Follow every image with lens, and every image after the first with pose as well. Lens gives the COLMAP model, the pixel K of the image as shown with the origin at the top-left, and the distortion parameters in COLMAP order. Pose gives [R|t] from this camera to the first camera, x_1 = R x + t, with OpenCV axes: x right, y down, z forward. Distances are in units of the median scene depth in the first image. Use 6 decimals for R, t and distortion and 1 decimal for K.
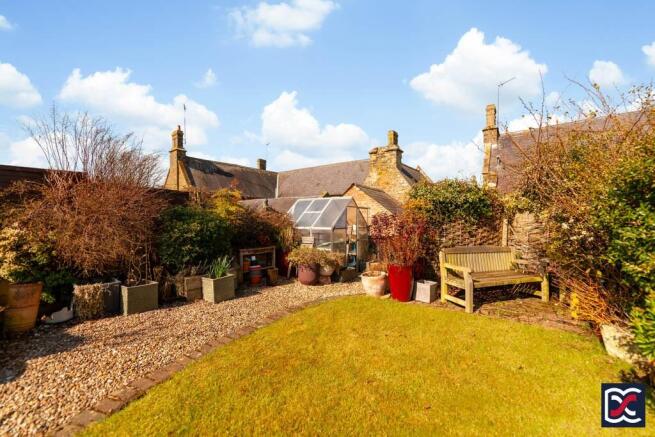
lens RADIAL K [[257.0, 0, 327.5], [0, 257.0, 218.5], [0, 0, 1]] dist [-0.000144, -0.000079]
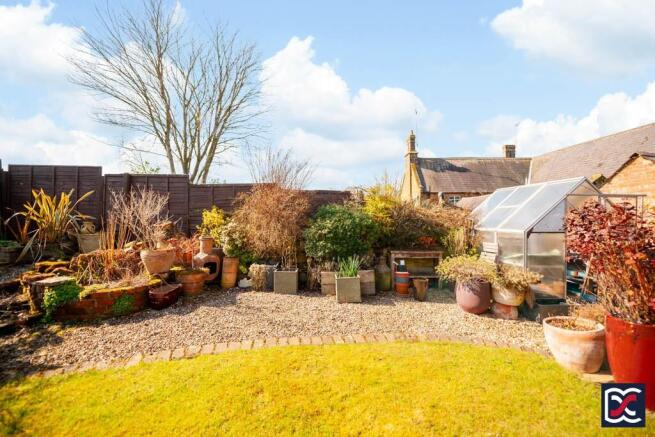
lens RADIAL K [[264.6, 0, 327.1], [0, 264.6, 211.4], [0, 0, 1]] dist [-0.015418, -0.000293]
pose [[0.618092, -0.021375, -0.785815, 0.240459], [0.000396, 0.999639, -0.026880, 0.007499], [0.786106, 0.016303, 0.617877, 0.249408]]
